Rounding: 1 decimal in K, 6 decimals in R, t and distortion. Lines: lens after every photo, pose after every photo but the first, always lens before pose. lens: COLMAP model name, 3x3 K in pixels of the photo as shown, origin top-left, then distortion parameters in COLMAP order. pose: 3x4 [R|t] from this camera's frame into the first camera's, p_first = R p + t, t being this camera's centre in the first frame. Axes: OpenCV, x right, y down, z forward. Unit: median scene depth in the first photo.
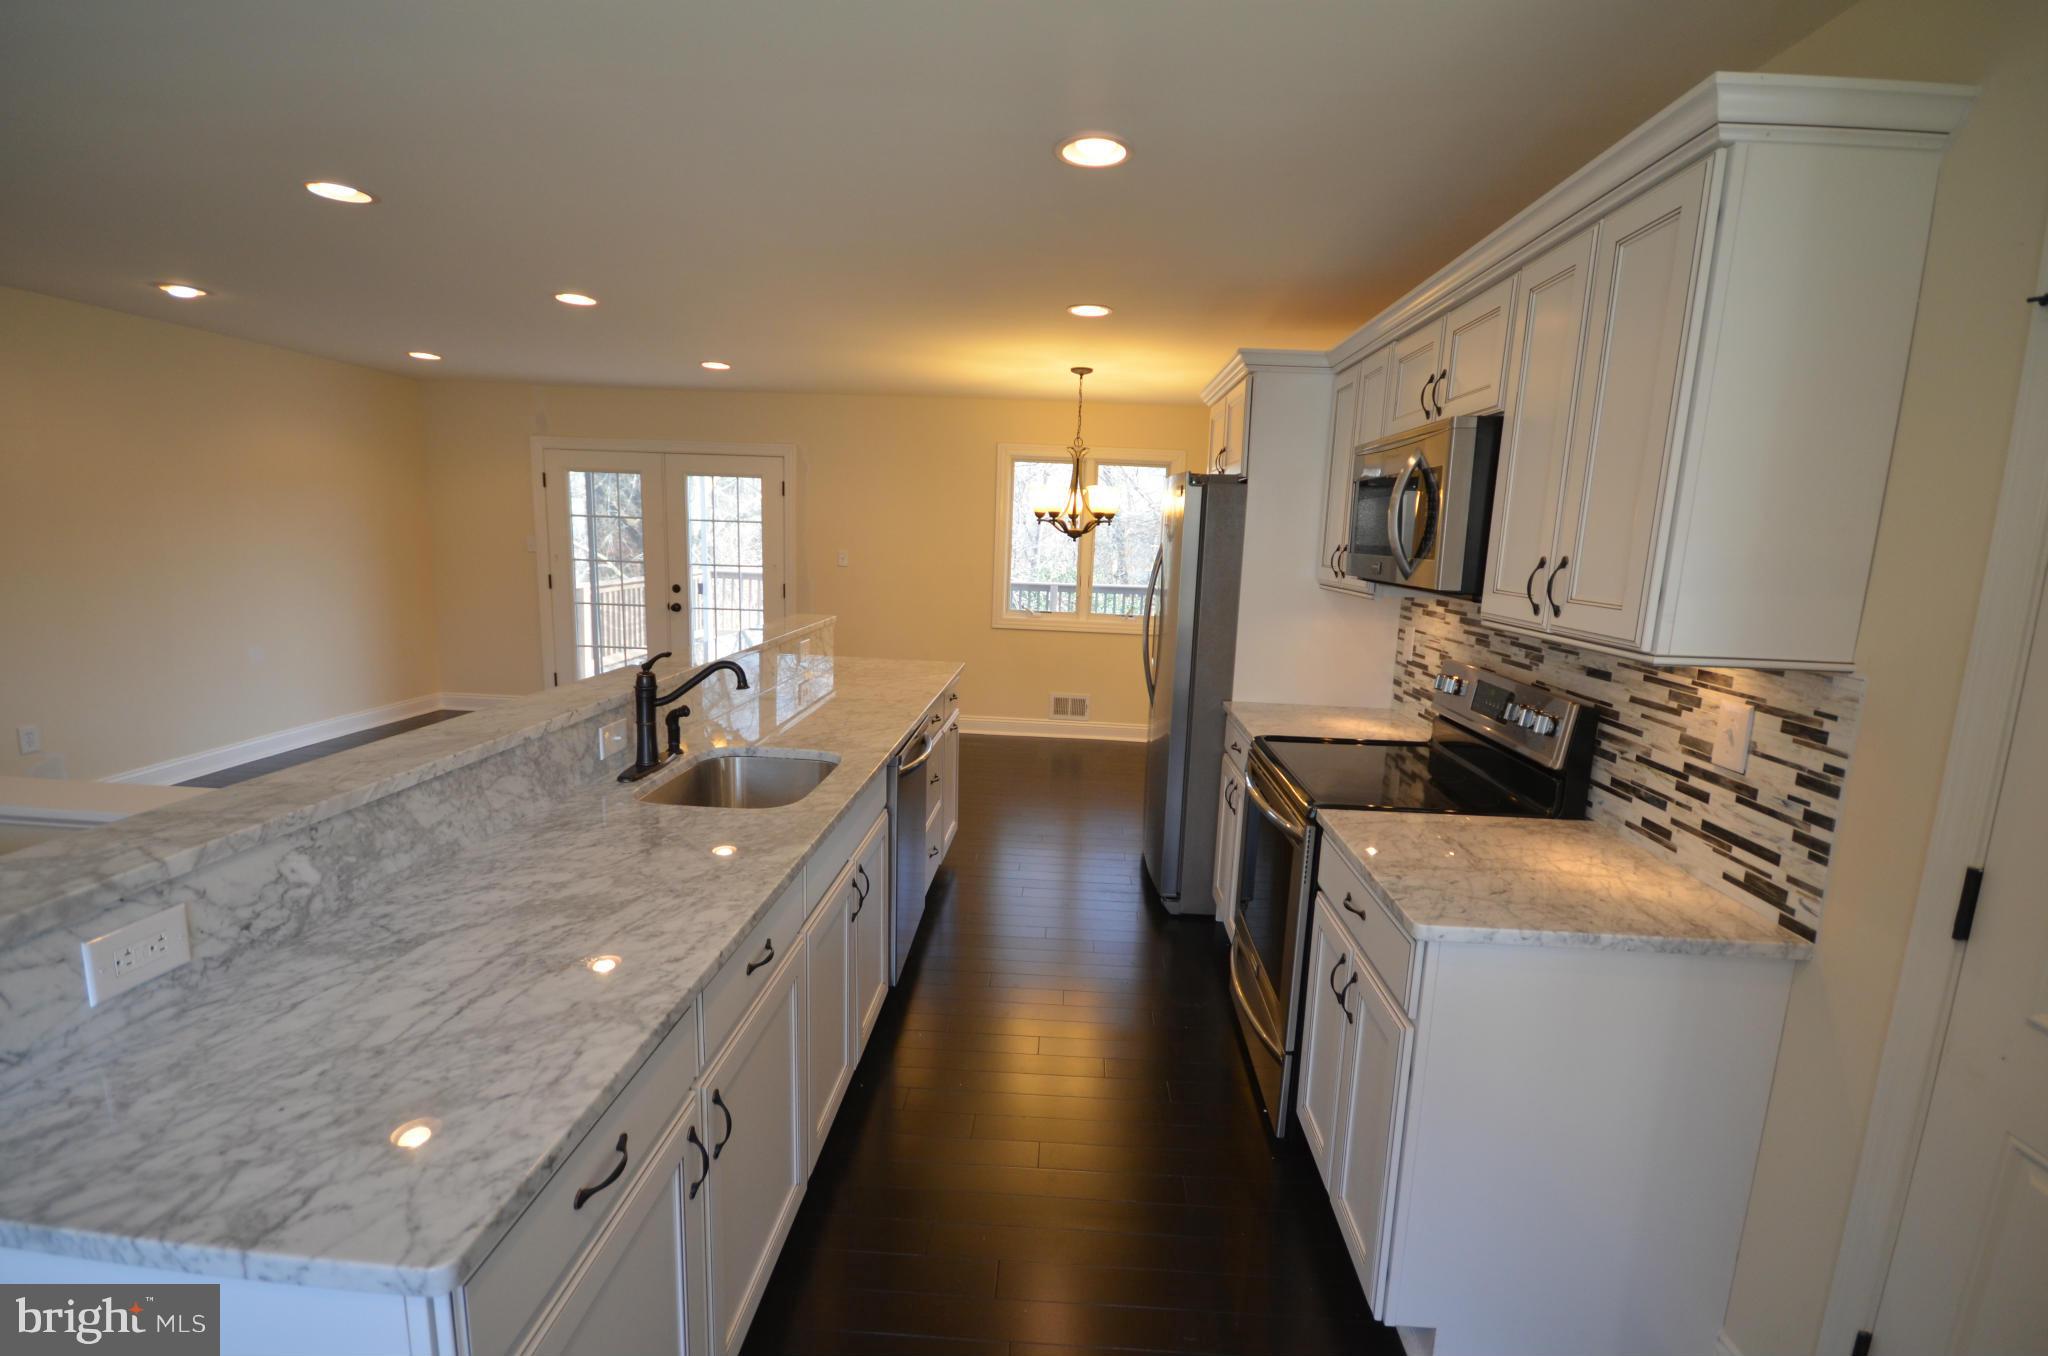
lens RADIAL K [[897.5, 0, 1035.8], [0, 897.5, 683.2], [0, 0, 1]] dist [0.006583, 0.000005]
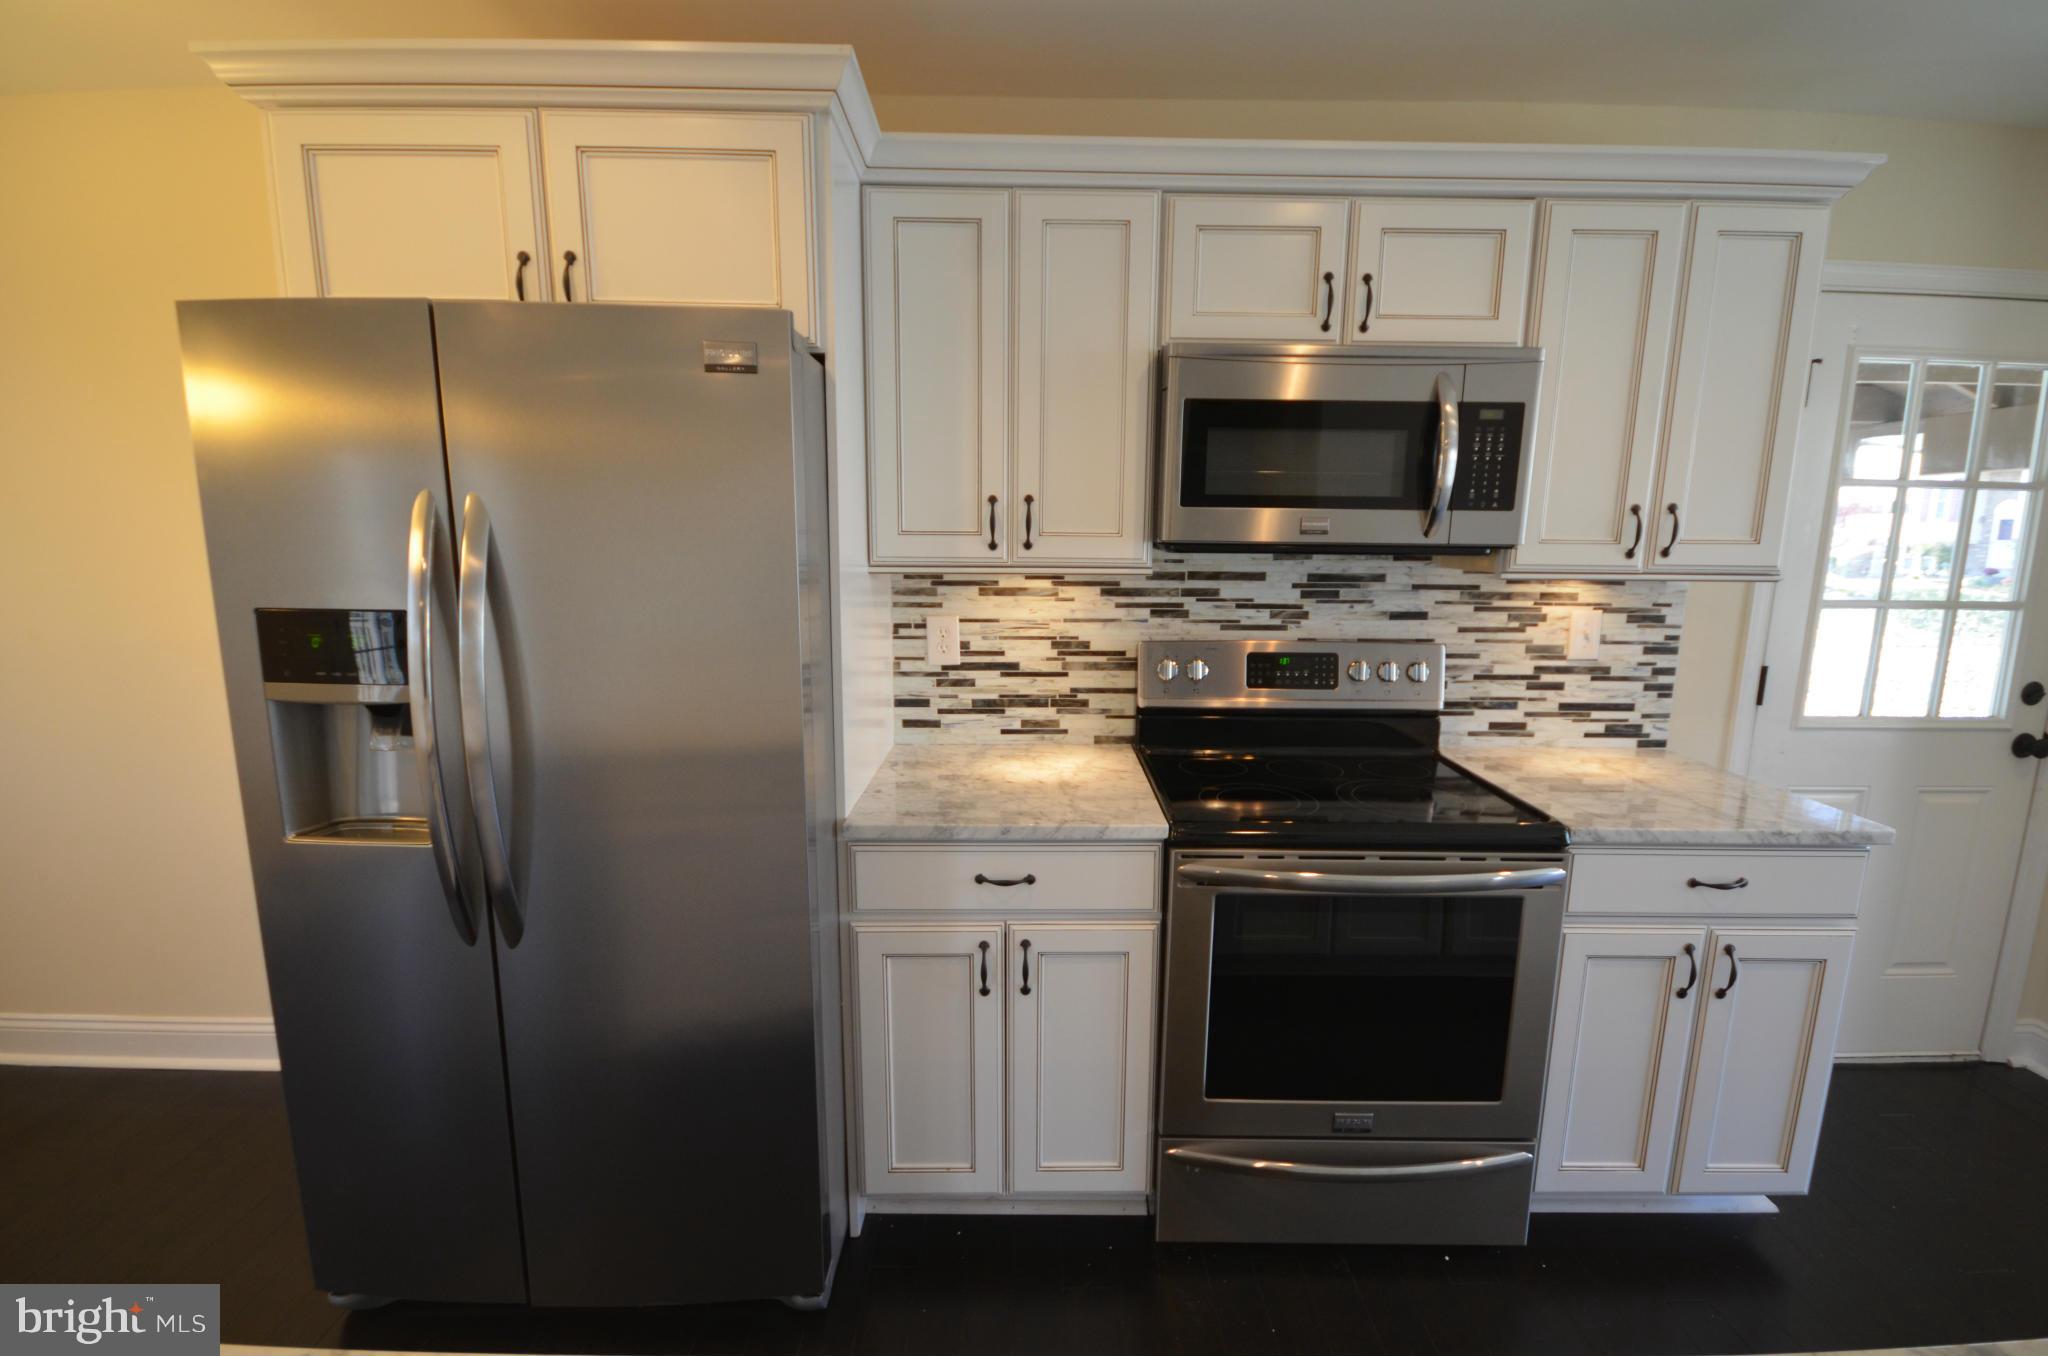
lens RADIAL K [[896.4, 0, 1040.2], [0, 896.4, 682.4], [0, 0, 1]] dist [-0.001462, 0.000056]
pose [[-0.055314, -0.201430, 0.977940, -0.479439], [0.156122, 0.965647, 0.207729, -0.259835], [-0.986188, 0.164168, -0.021966, 1.702762]]
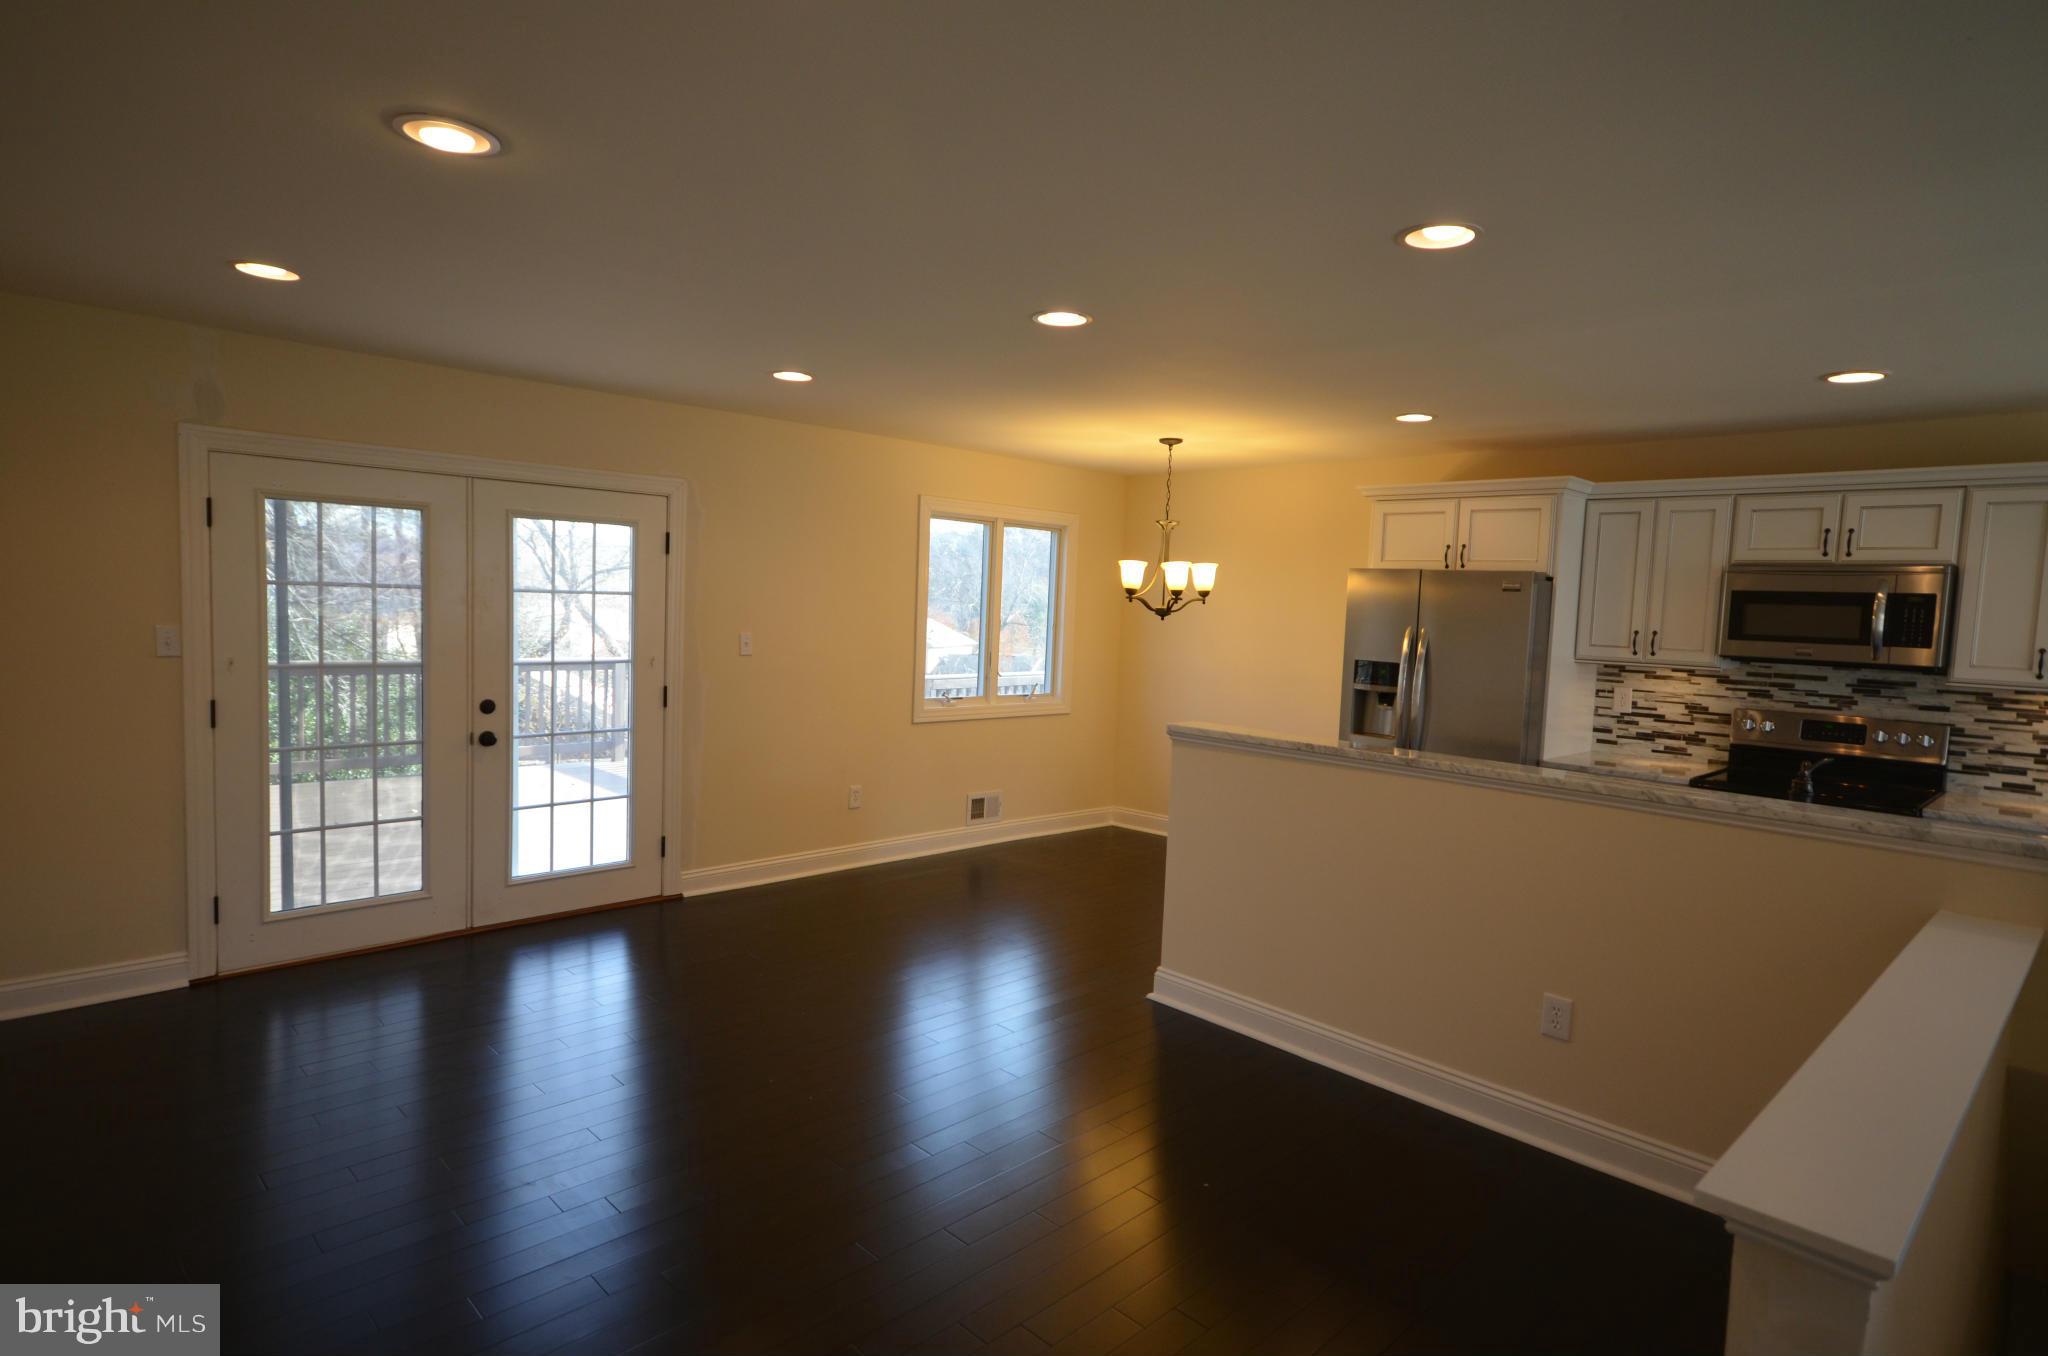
lens RADIAL K [[1096.3, 0, 1039.8], [0, 1096.3, 675.9], [0, 0, 1]] dist [0.013470, 0.001568]
pose [[0.674766, -0.062340, 0.735394, -2.484674], [0.111111, 0.993650, -0.017717, -0.266102], [-0.729620, 0.093665, 0.677408, 0.929800]]
